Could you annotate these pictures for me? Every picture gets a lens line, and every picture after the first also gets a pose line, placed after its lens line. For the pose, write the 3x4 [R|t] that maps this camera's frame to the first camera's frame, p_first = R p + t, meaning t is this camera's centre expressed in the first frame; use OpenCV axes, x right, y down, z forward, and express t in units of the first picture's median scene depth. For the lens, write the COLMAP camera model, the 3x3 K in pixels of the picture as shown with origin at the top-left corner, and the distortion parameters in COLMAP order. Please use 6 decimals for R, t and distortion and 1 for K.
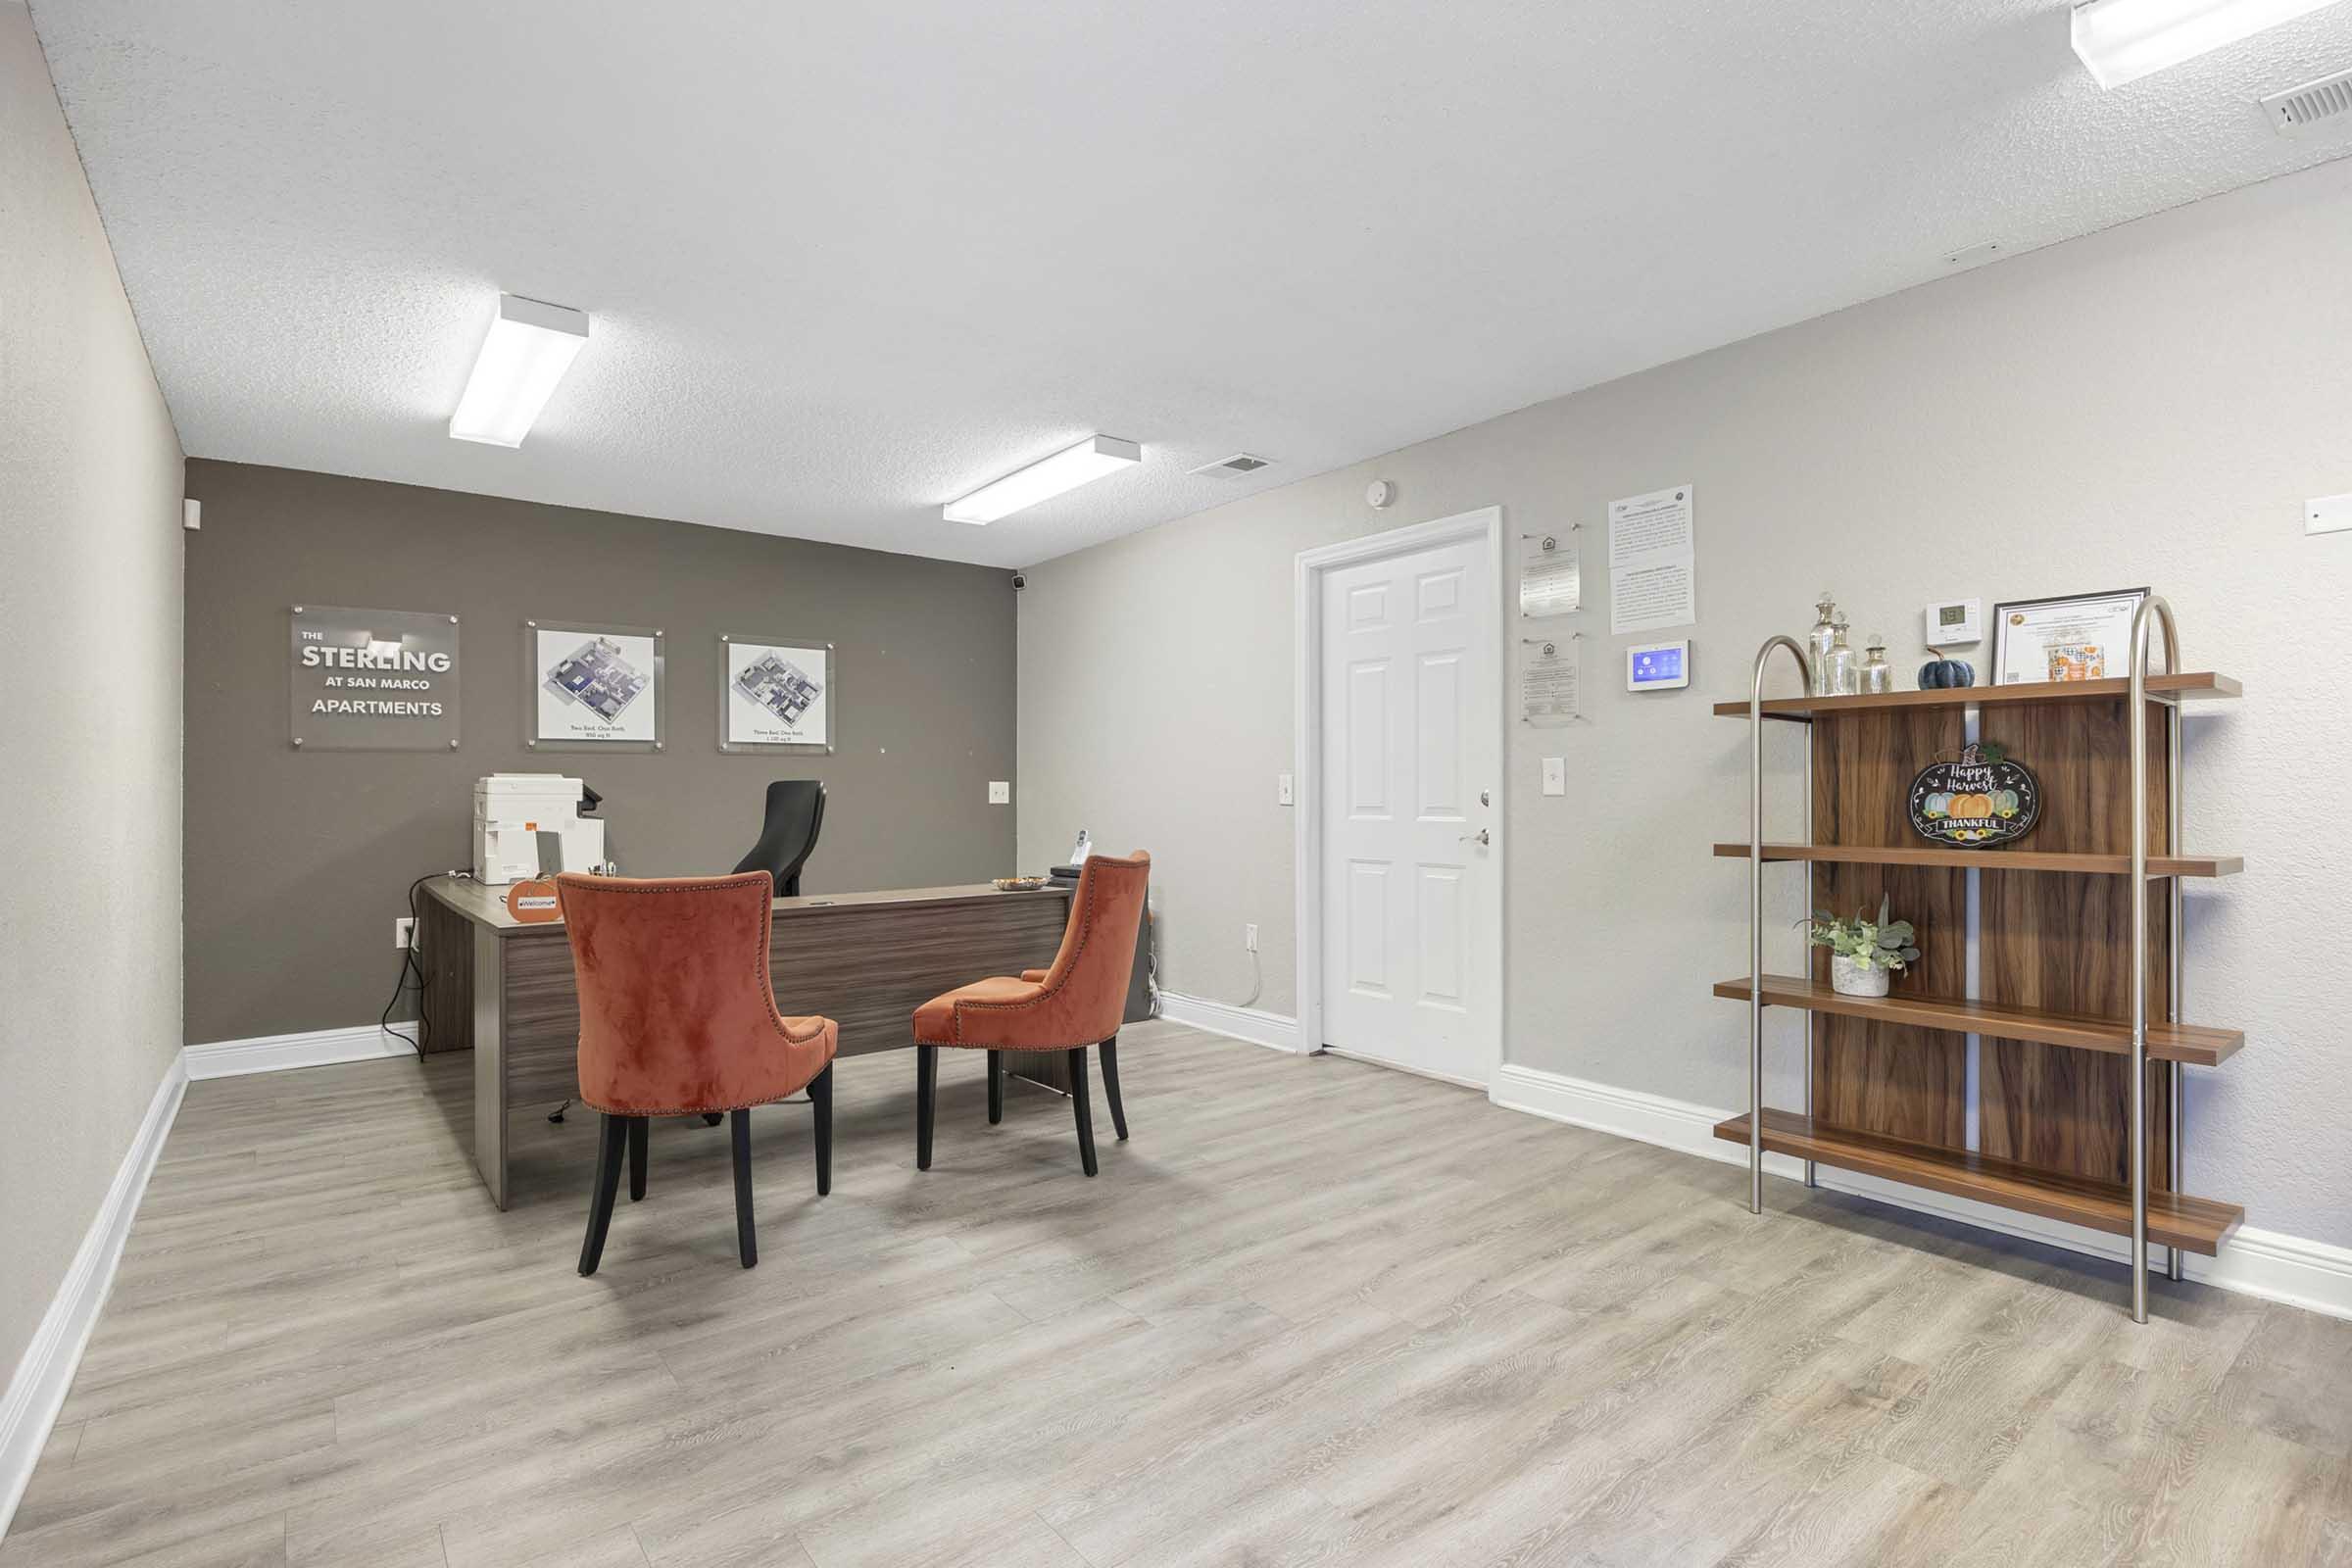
lens RADIAL K [[1113.9, 0, 1172.2], [0, 1113.9, 782.6], [0, 0, 1]] dist [-0.020215, 0.000871]
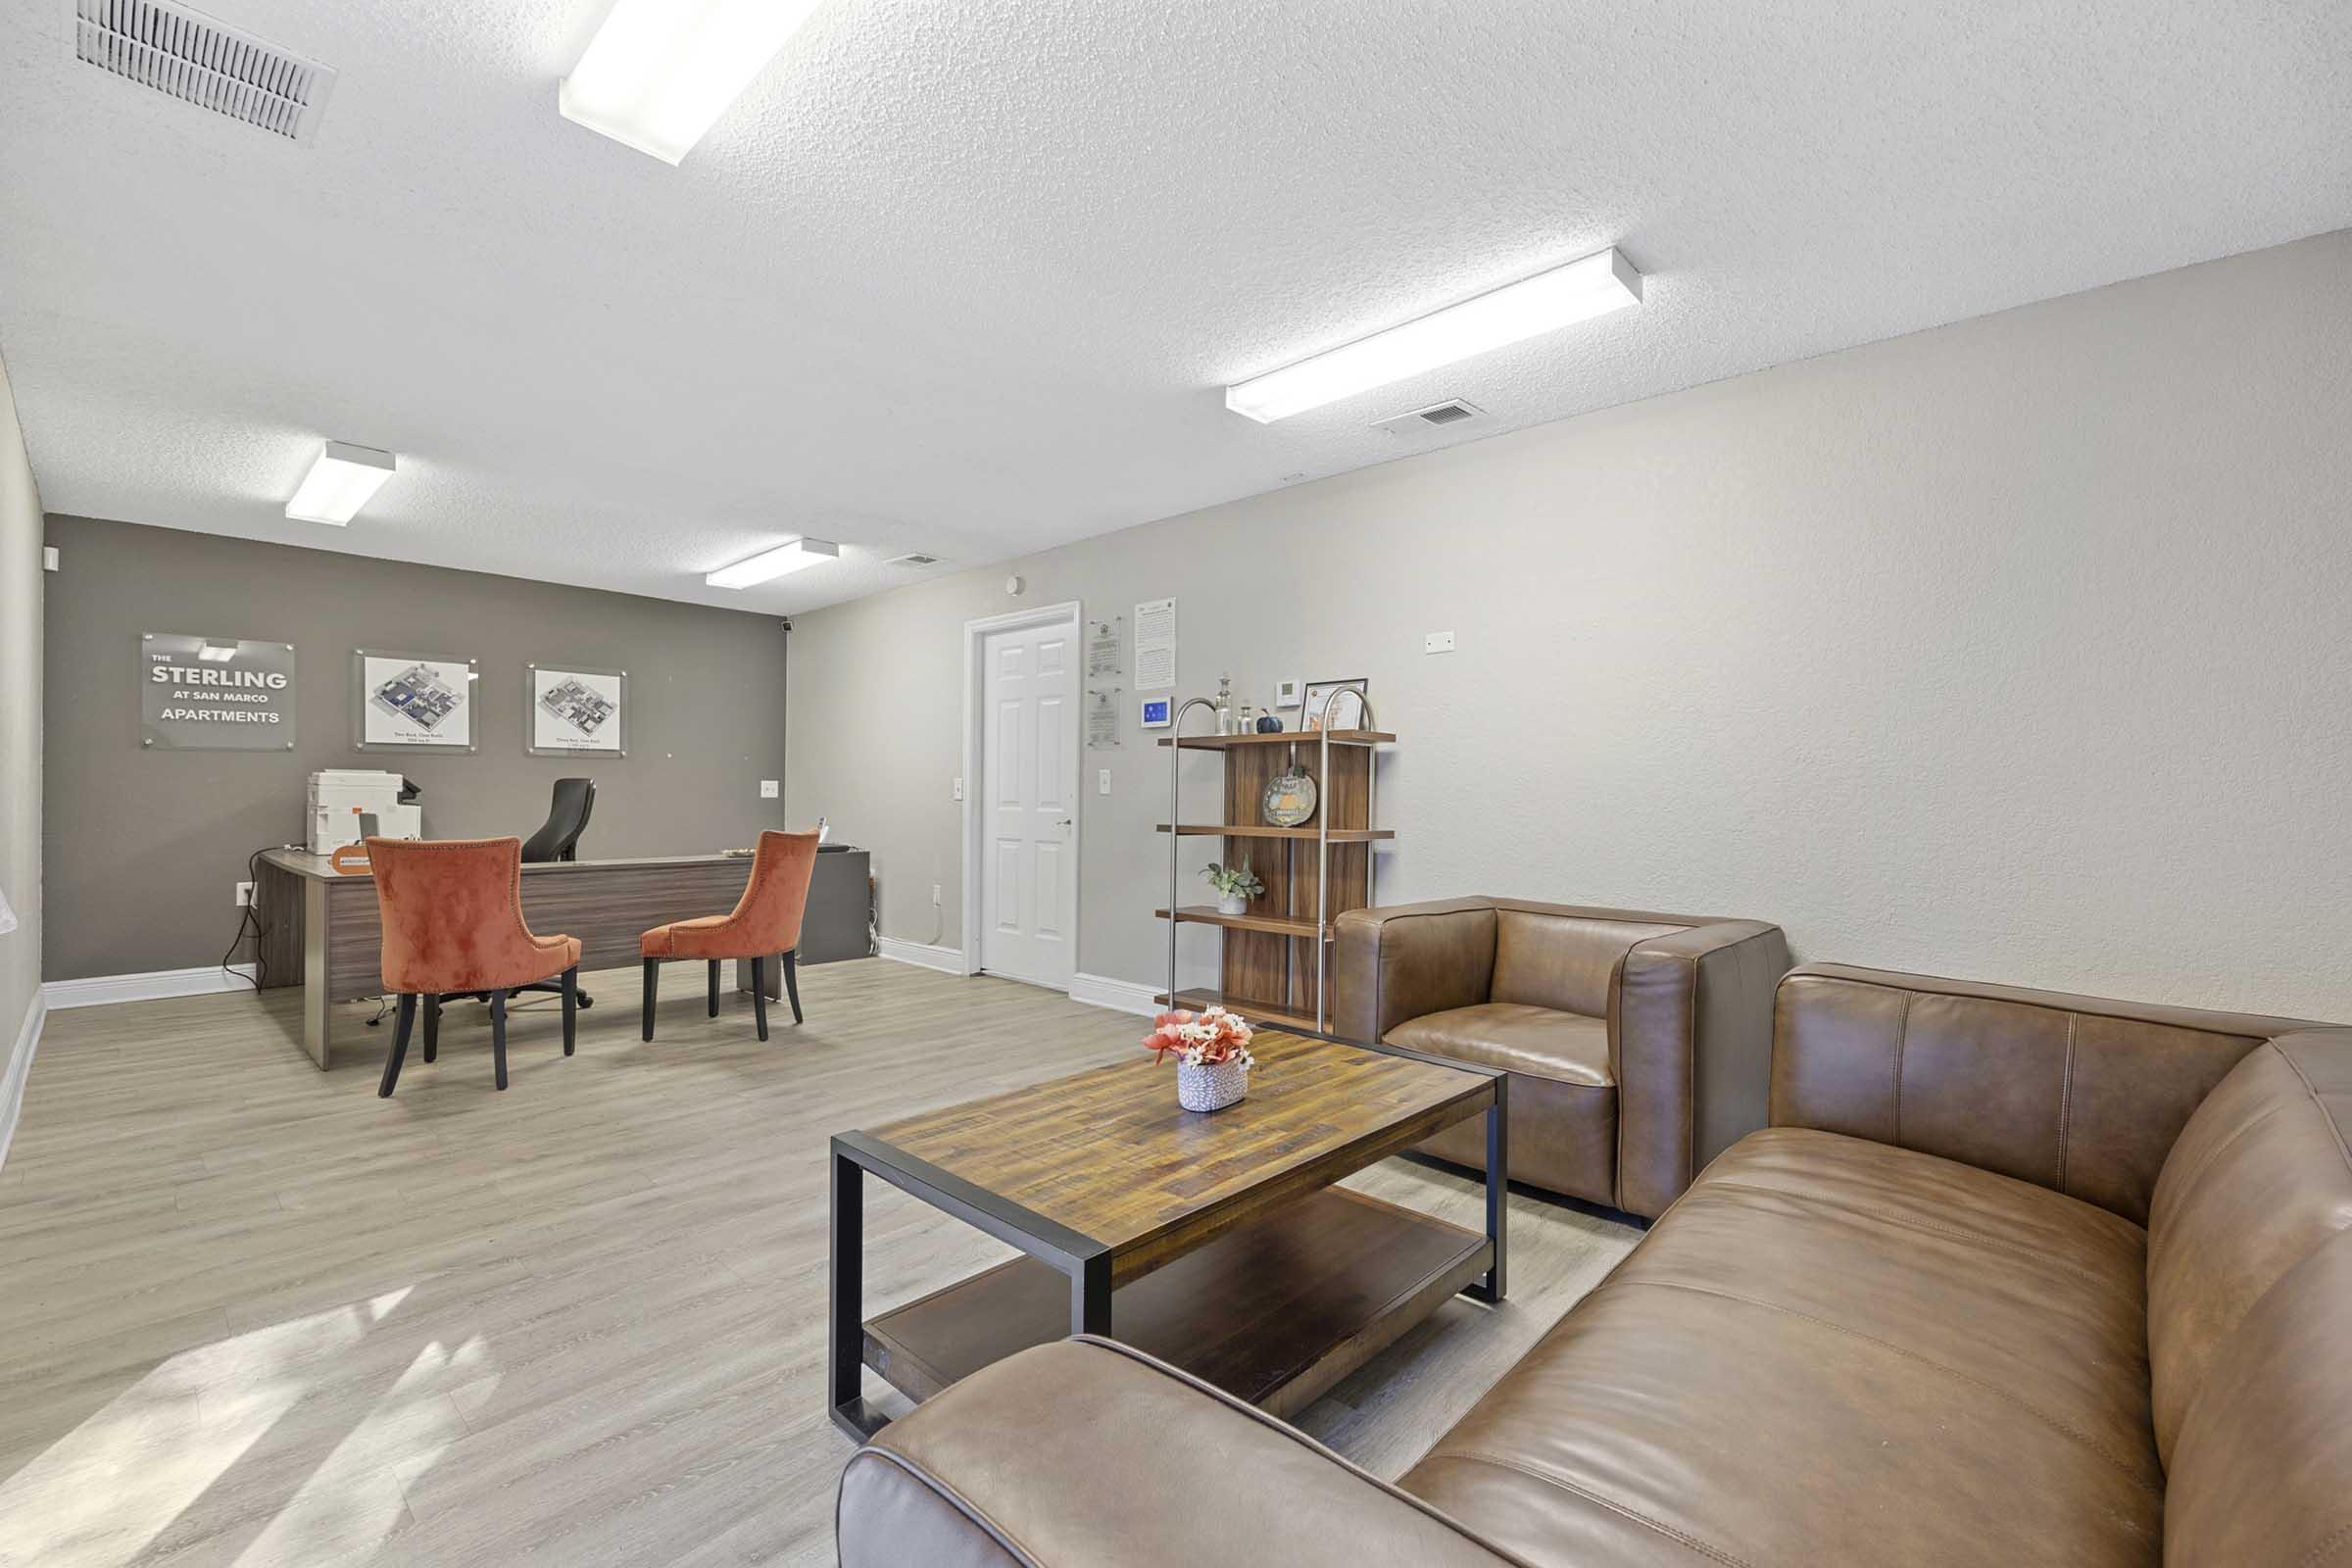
lens RADIAL K [[974.8, 0, 1165.7], [0, 974.8, 793.0], [0, 0, 1]] dist [-0.003611, 0.000045]
pose [[0.987624, 0.010528, 0.156487, 0.291250], [-0.011803, 0.999904, 0.007221, -0.001142], [-0.156396, -0.008979, 0.987654, -0.447873]]
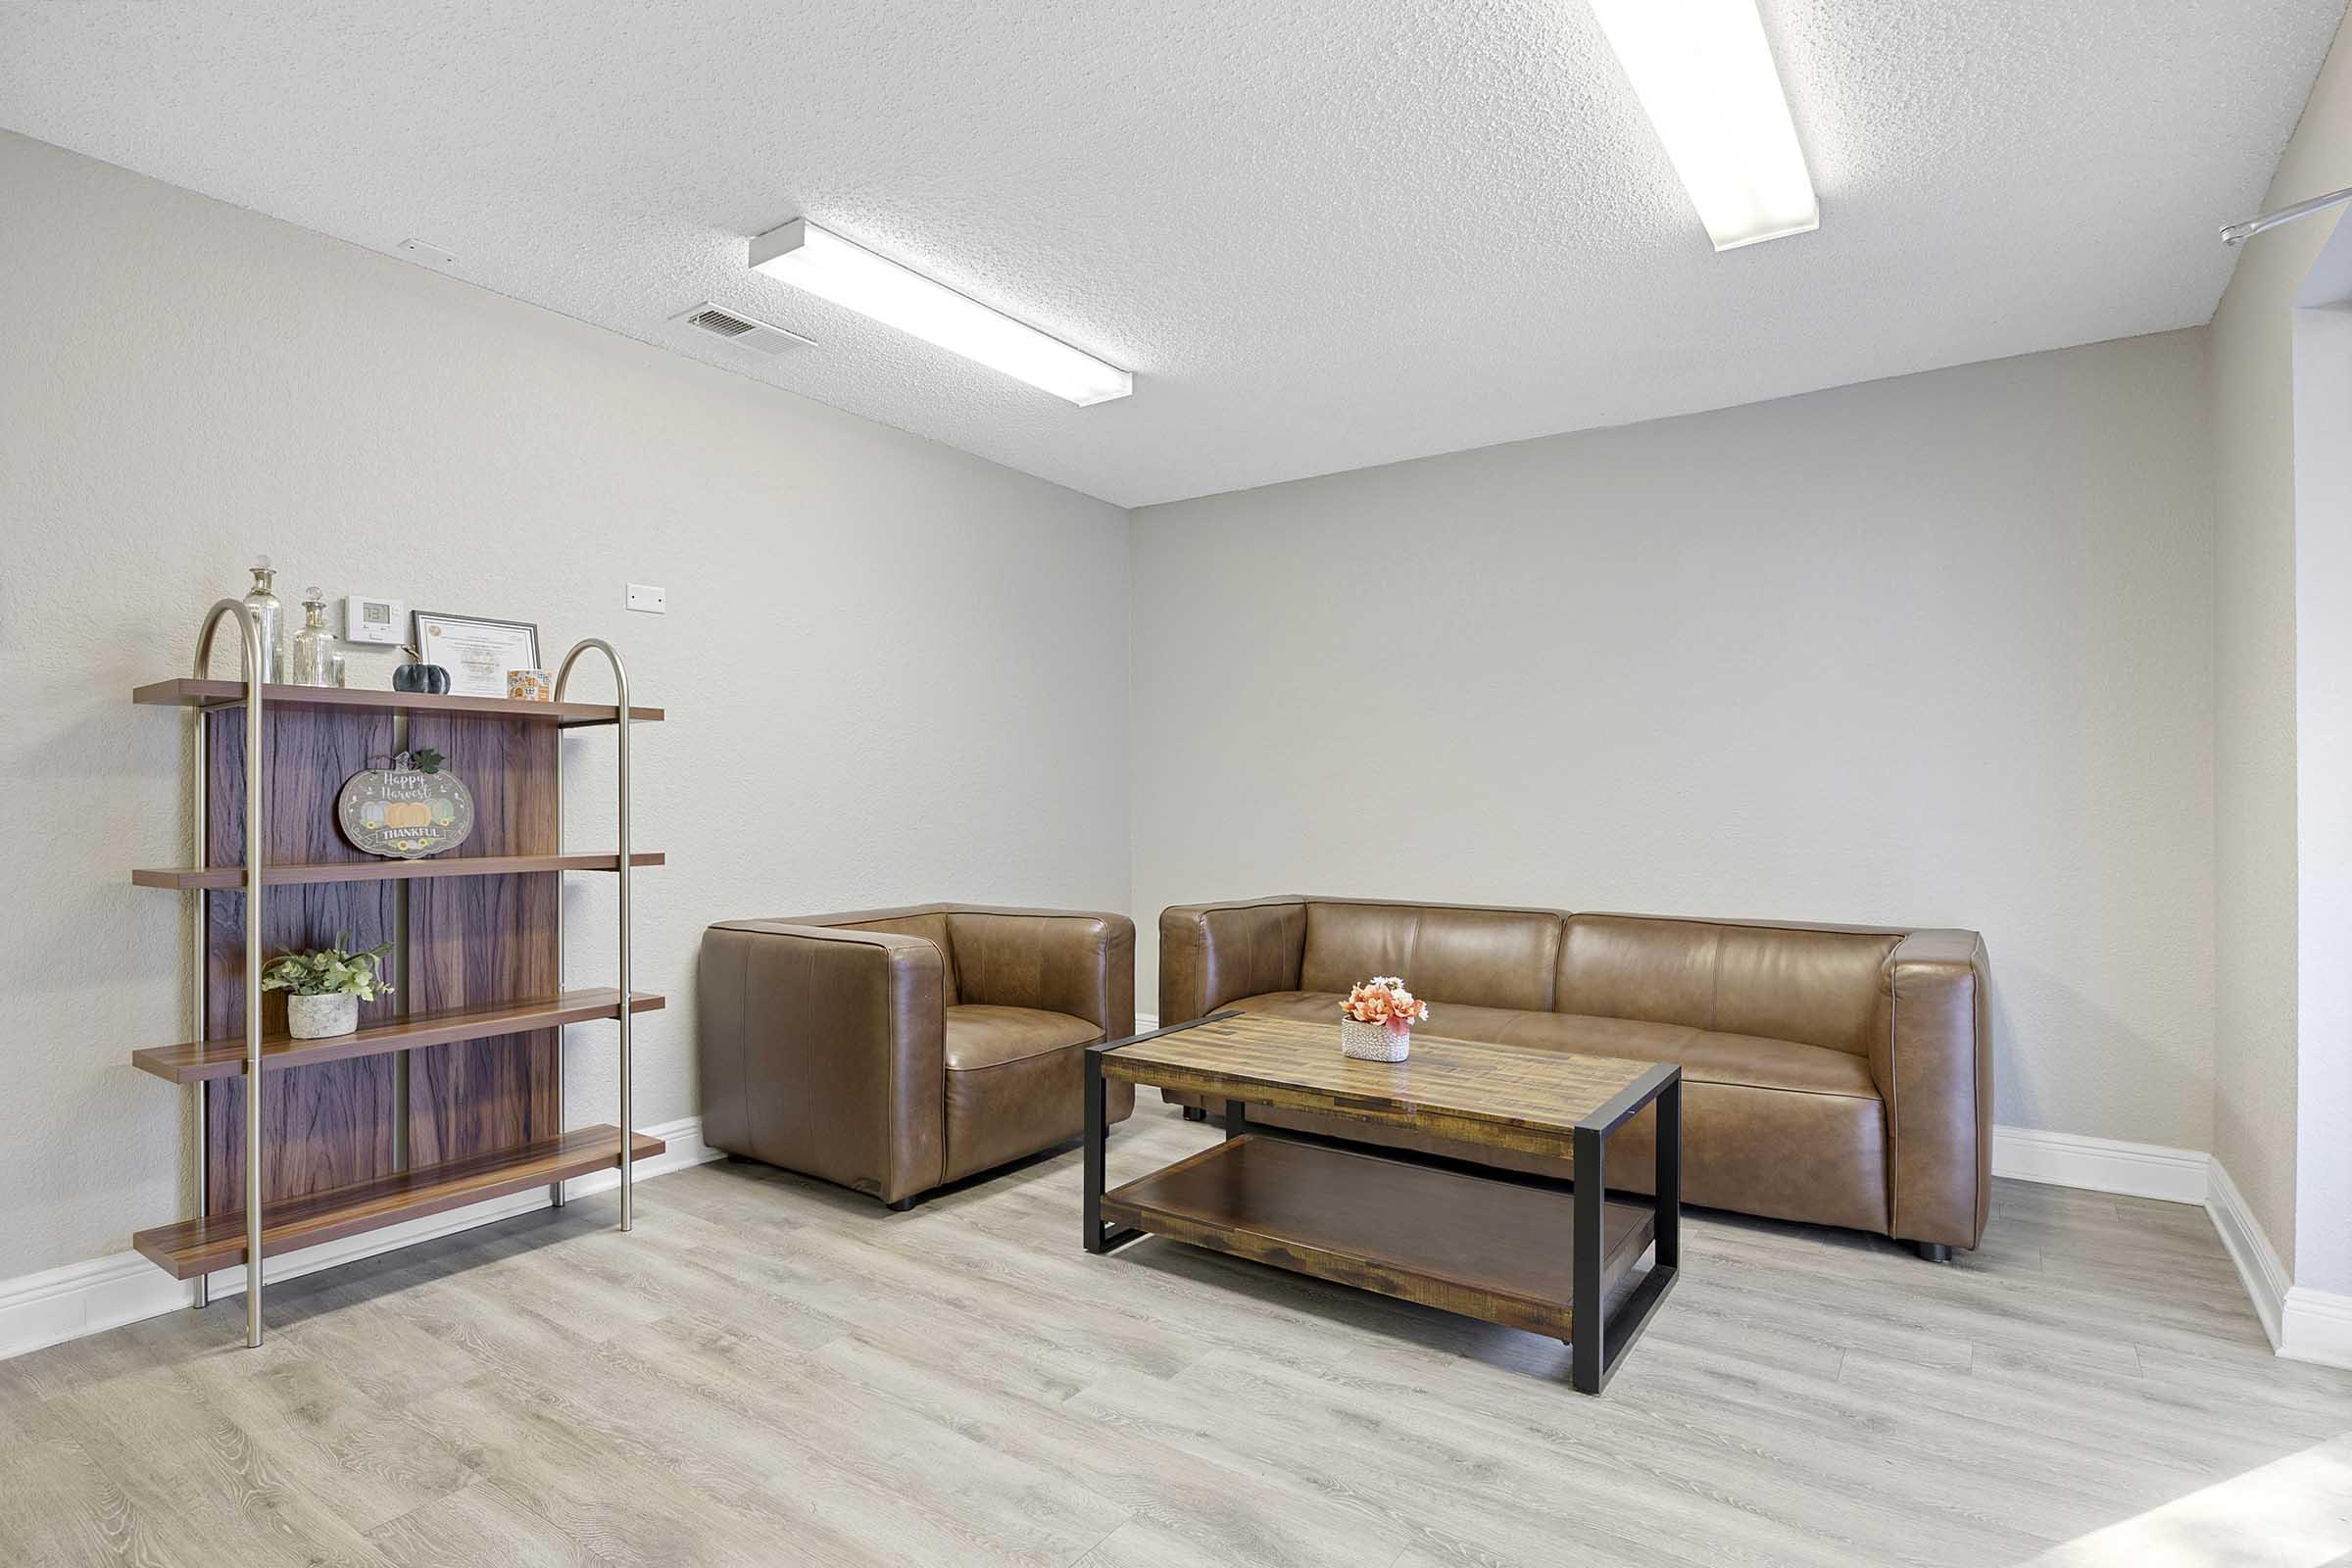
lens RADIAL K [[1215.5, 0, 1155.2], [0, 1215.5, 797.1], [0, 0, 1]] dist [-0.001470, -0.001960]
pose [[-0.291008, 0.002619, 0.956717, -0.476626], [-0.007843, 0.999956, -0.005123, 0.005745], [-0.956689, -0.008994, -0.290974, 0.661921]]
